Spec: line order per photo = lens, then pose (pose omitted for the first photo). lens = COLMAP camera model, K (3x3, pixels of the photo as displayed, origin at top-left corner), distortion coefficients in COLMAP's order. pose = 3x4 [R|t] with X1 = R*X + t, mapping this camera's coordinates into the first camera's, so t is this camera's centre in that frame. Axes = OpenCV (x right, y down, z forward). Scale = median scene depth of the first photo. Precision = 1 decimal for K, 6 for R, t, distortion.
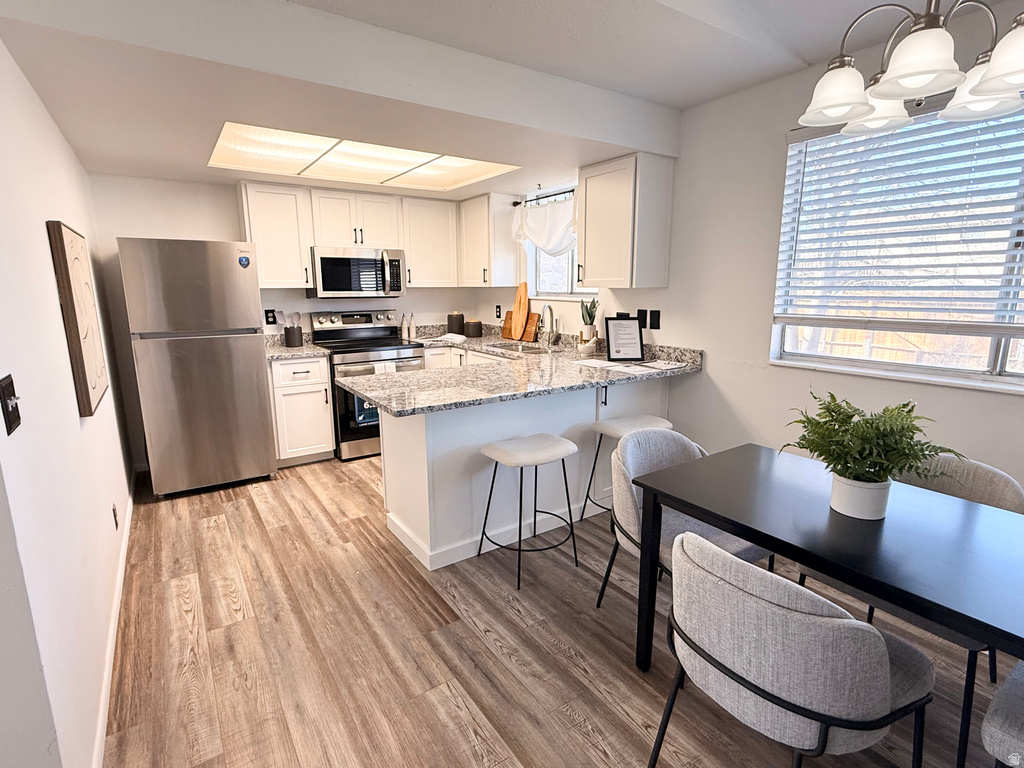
lens RADIAL K [[509.5, 0, 512.0], [0, 509.5, 384.0], [0, 0, 1]] dist [0.001204, -0.000015]
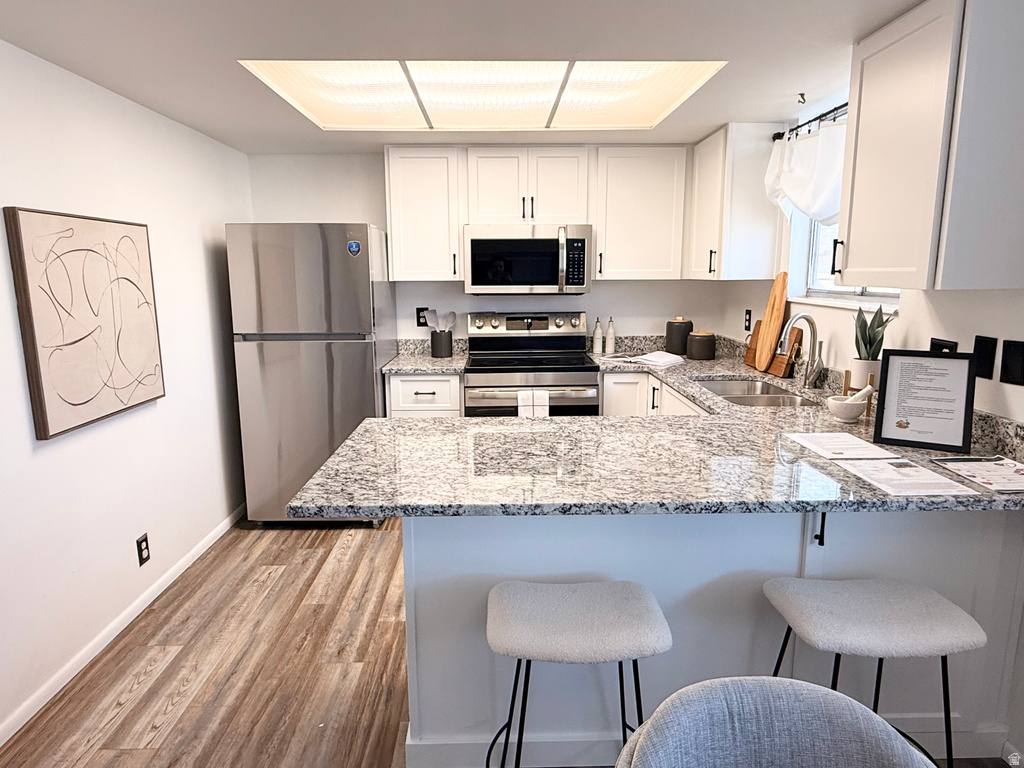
lens RADIAL K [[627.7, 0, 512.0], [0, 627.7, 384.0], [0, 0, 1]] dist [0.000666, 0.000860]
pose [[0.838541, 0.095555, -0.536393, 0.174997], [-0.101865, 0.994636, 0.017943, -0.061328], [0.535231, 0.039594, 0.843777, 0.267154]]
